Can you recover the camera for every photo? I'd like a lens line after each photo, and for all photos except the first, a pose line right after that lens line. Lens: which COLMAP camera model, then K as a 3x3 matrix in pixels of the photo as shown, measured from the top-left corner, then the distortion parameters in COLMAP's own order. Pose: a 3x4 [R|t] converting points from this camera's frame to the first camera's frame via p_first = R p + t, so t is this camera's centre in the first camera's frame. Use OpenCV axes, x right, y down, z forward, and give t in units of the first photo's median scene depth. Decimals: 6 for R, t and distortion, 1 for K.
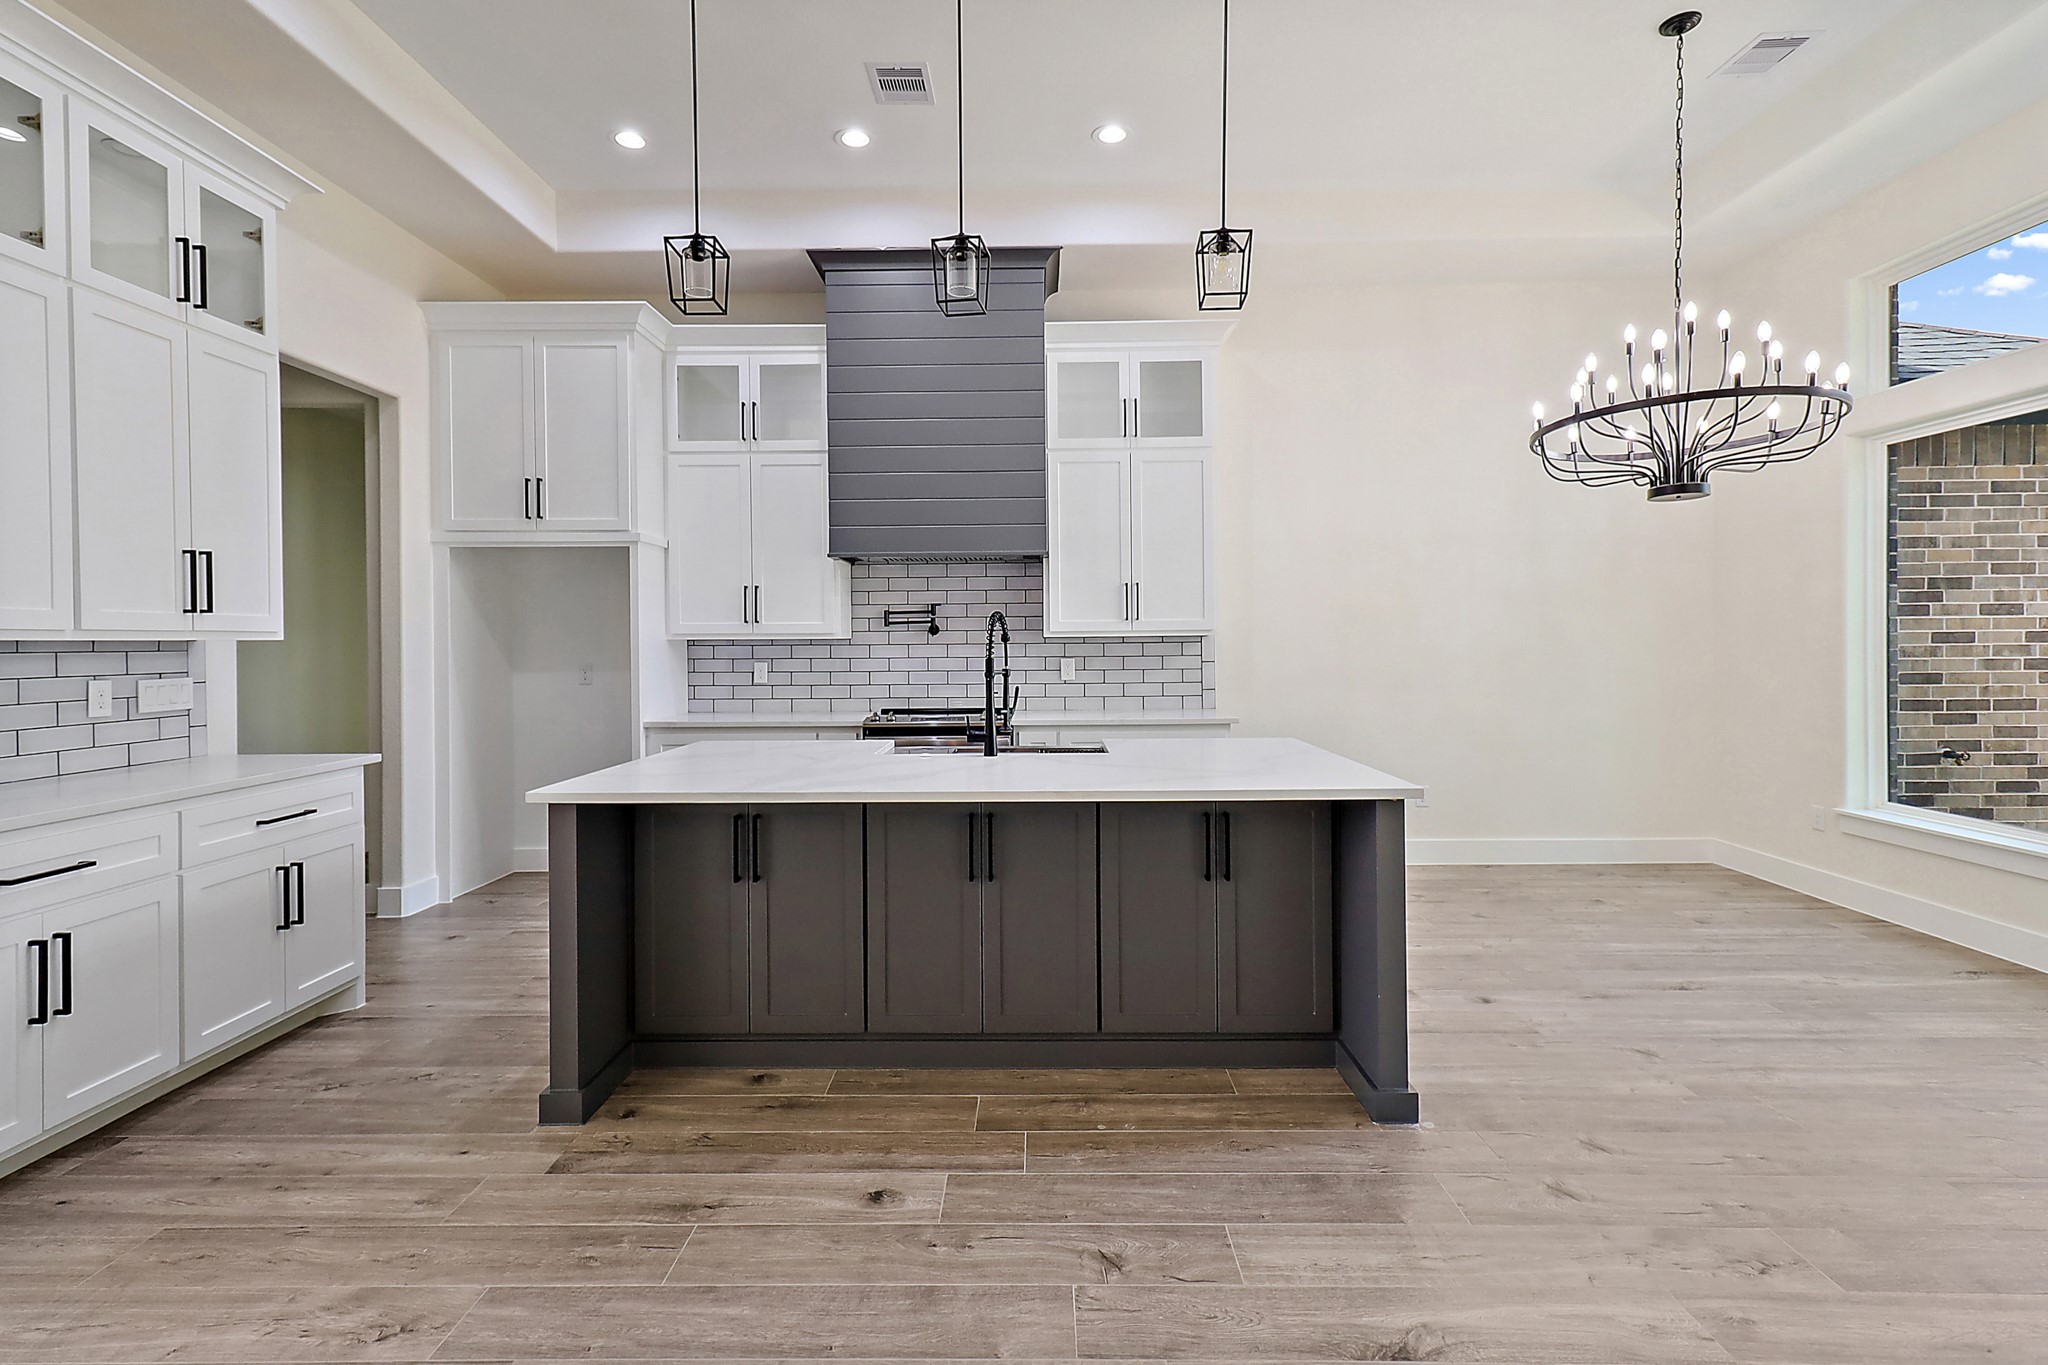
lens RADIAL K [[955.9, 0, 1006.0], [0, 955.9, 645.0], [0, 0, 1]] dist [0.009771, -0.000874]
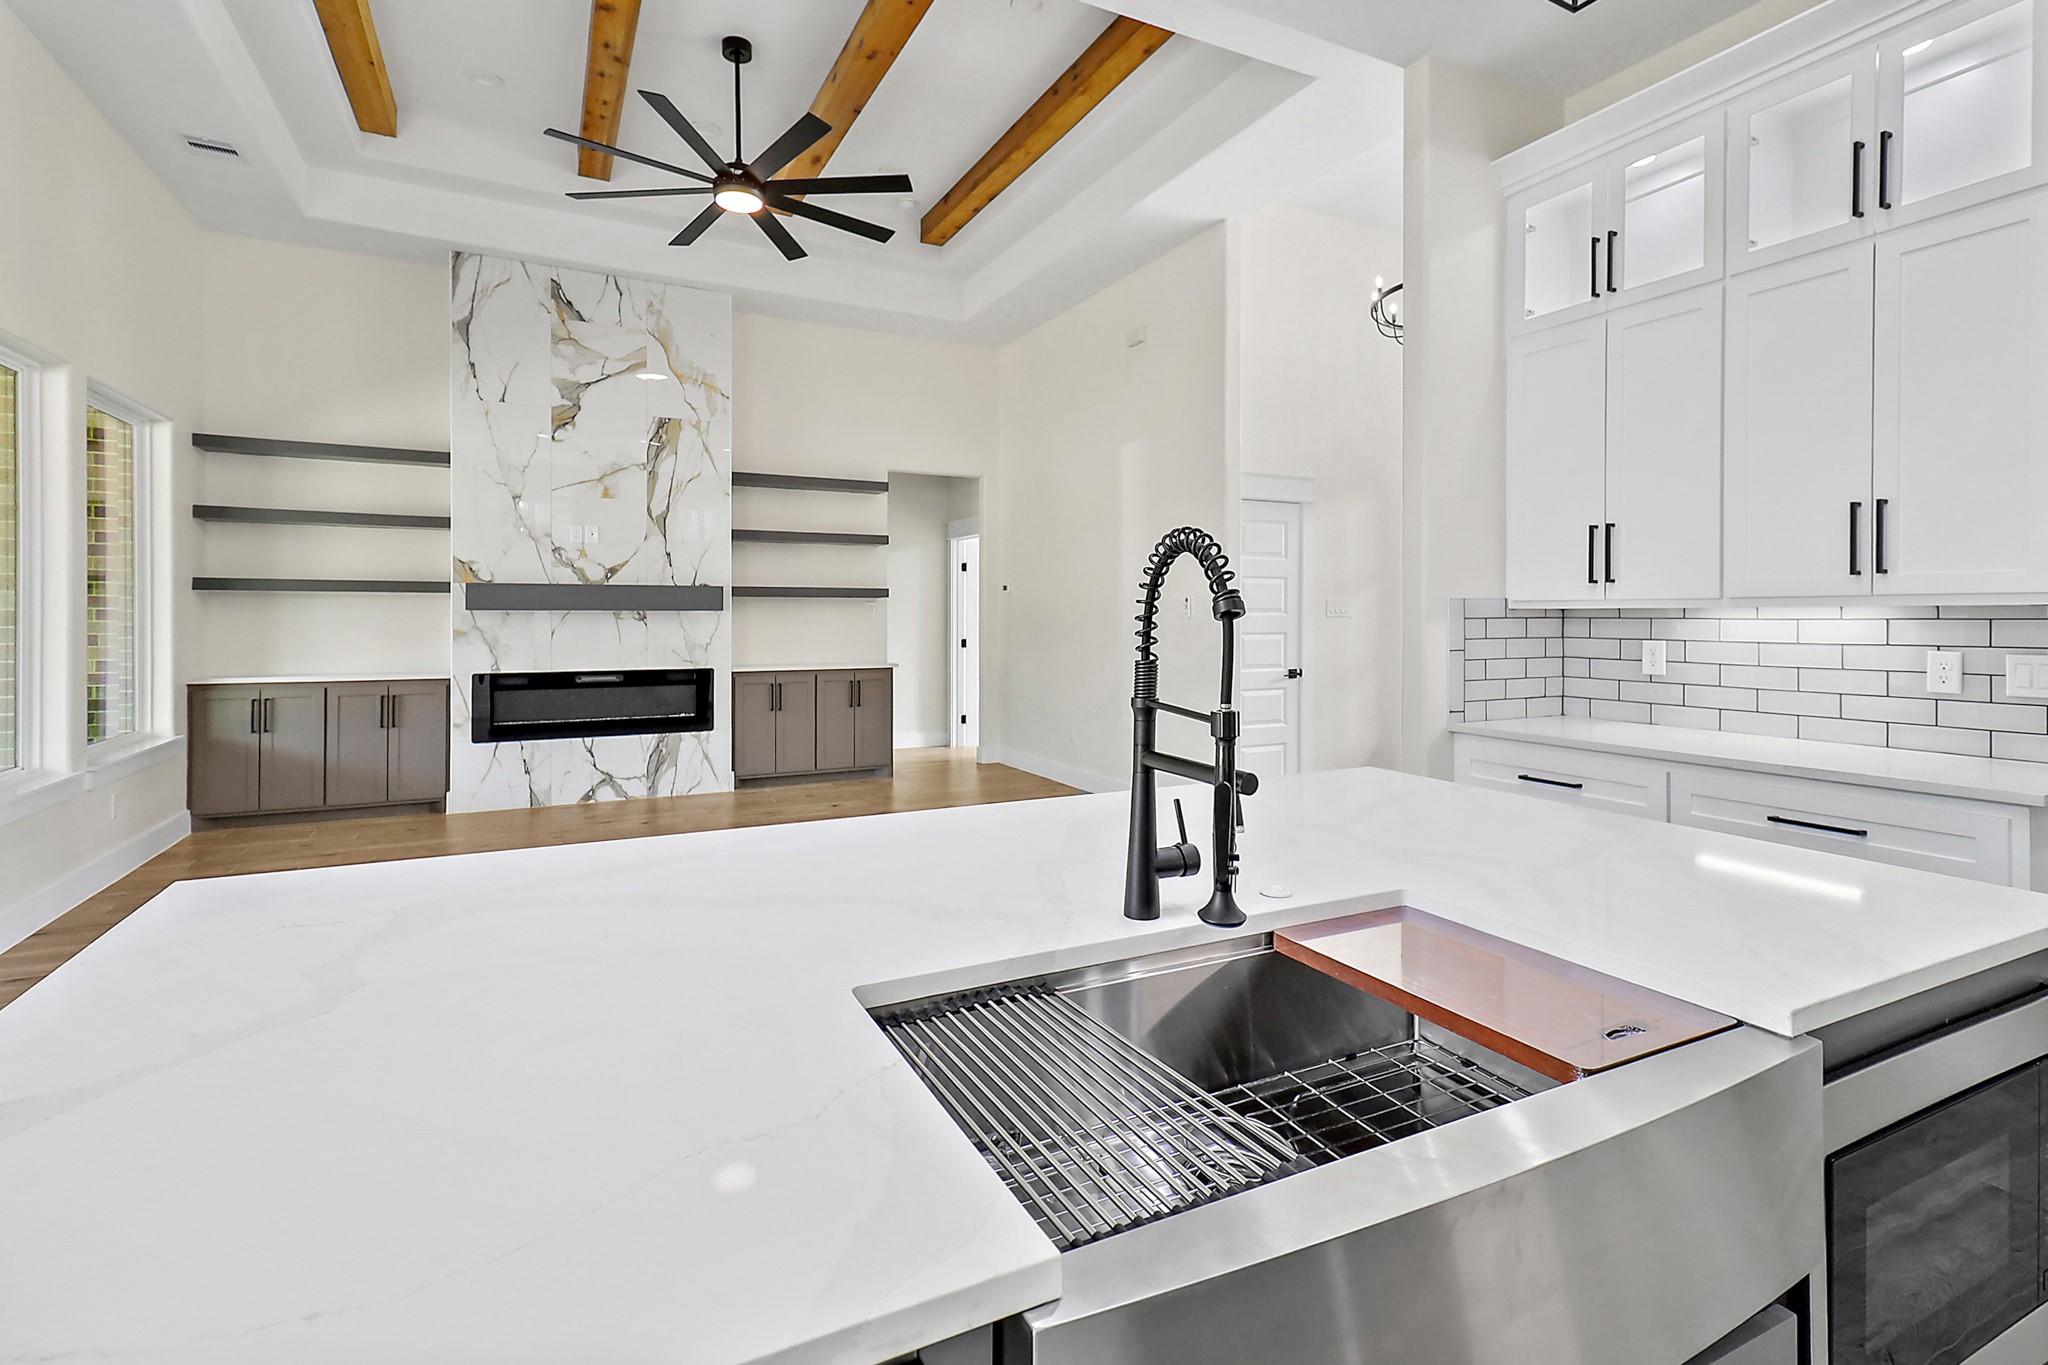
lens RADIAL K [[955.9, 0, 1036.5], [0, 955.9, 612.0], [0, 0, 1]] dist [0.009771, -0.000874]
pose [[-0.877778, 0.005299, -0.479038, 0.150408], [0.003261, 0.999982, 0.005085, -0.004678], [0.479056, 0.002901, -0.877779, 0.945781]]
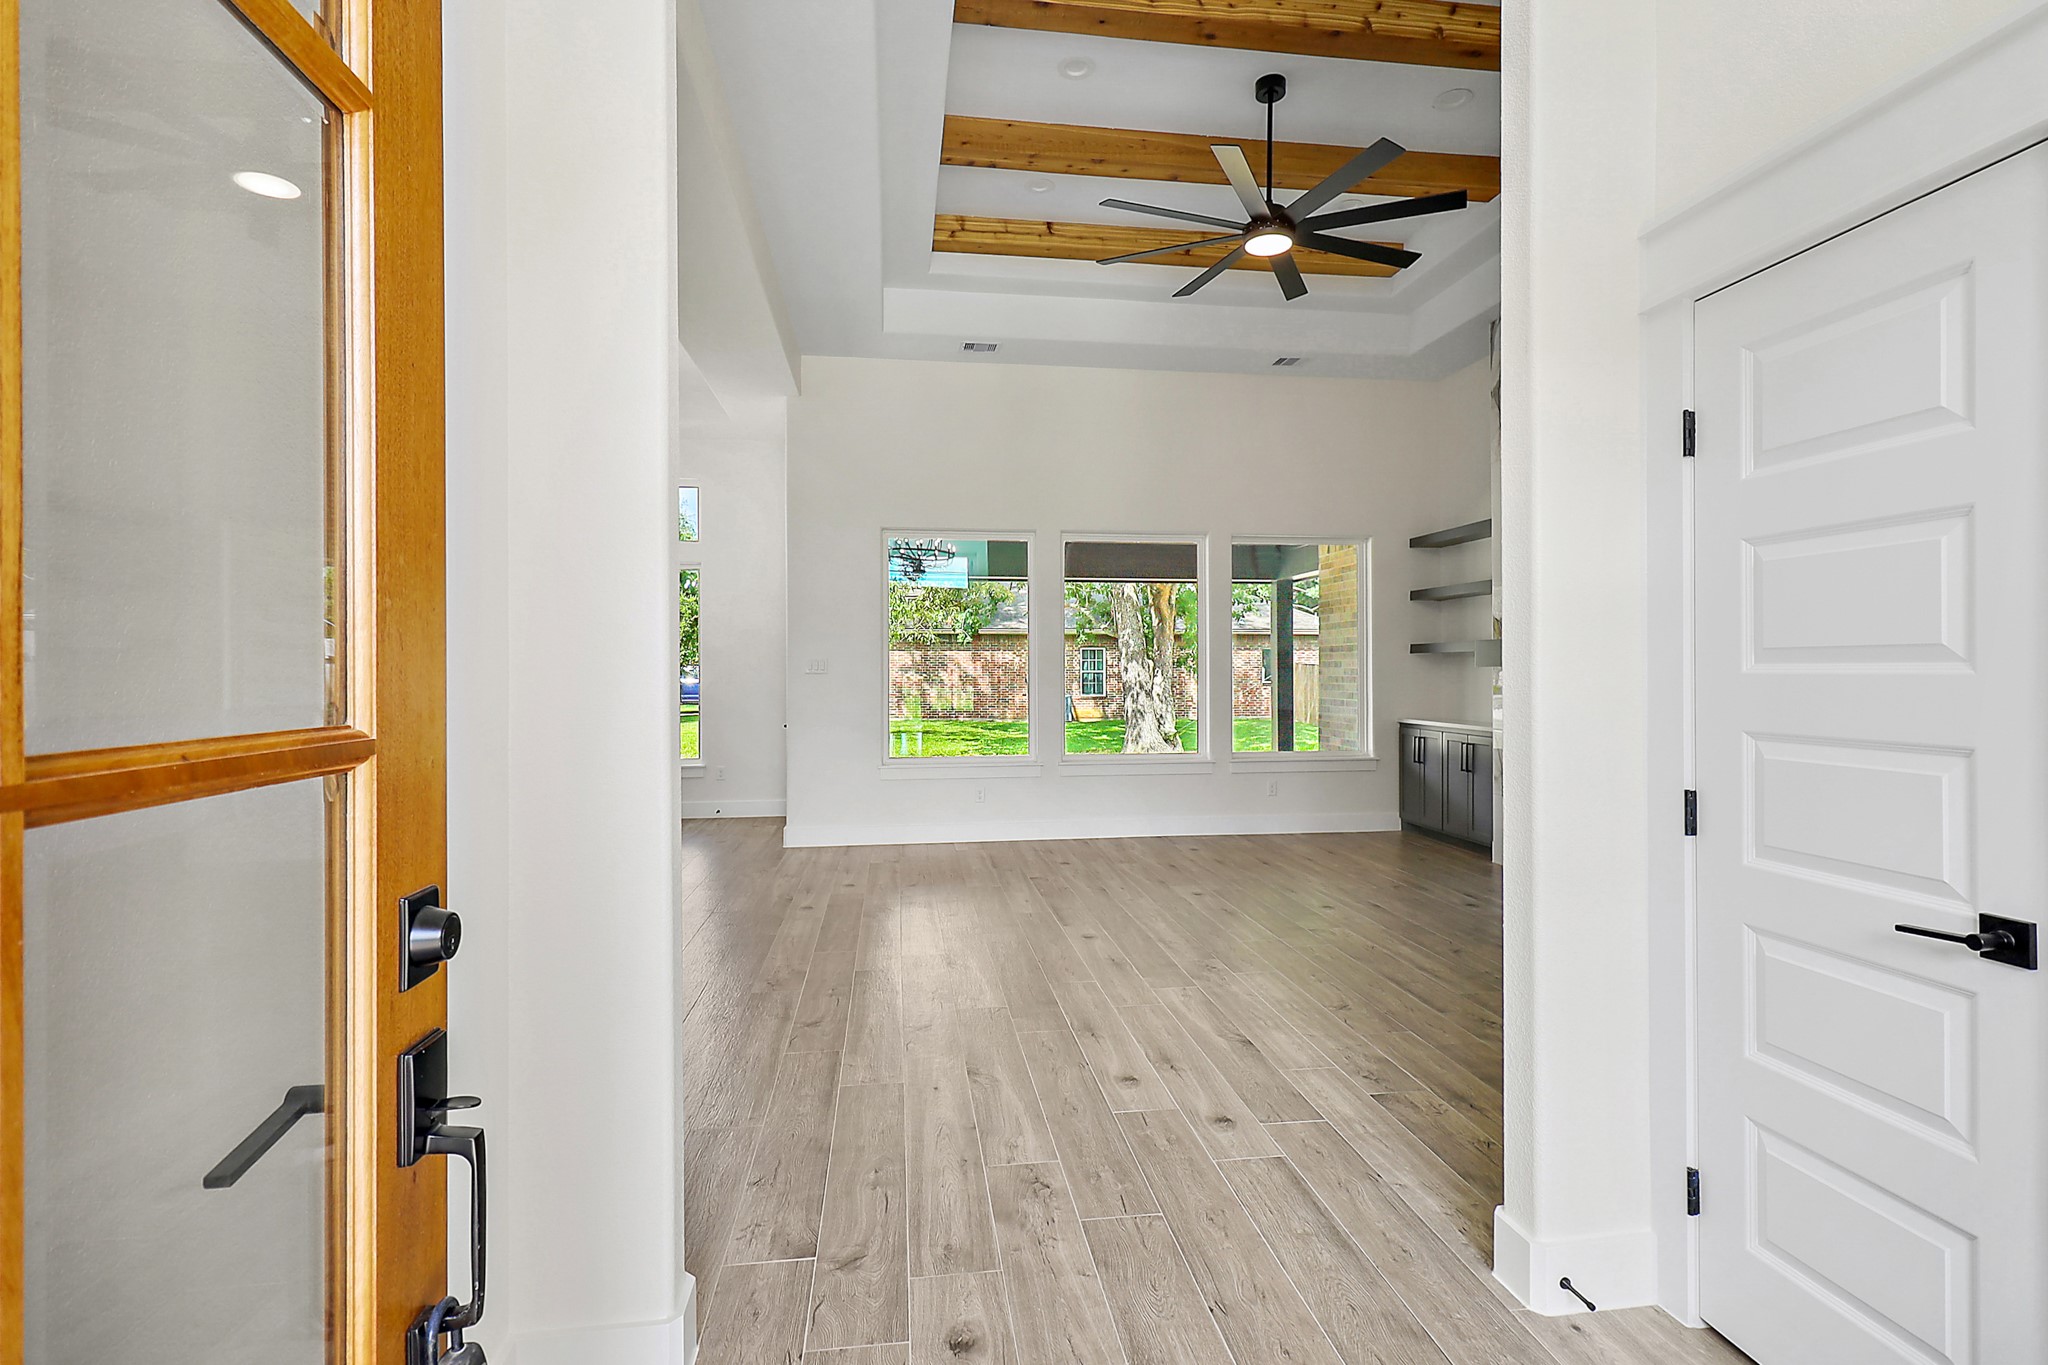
lens RADIAL K [[955.9, 0, 1021.8], [0, 955.9, 674.5], [0, 0, 1]] dist [0.009771, -0.000874]
pose [[-0.154333, 0.004353, 0.988009, -1.031192], [0.006285, 0.999974, -0.003424, 0.007835], [-0.987999, 0.005681, -0.154356, 0.285797]]
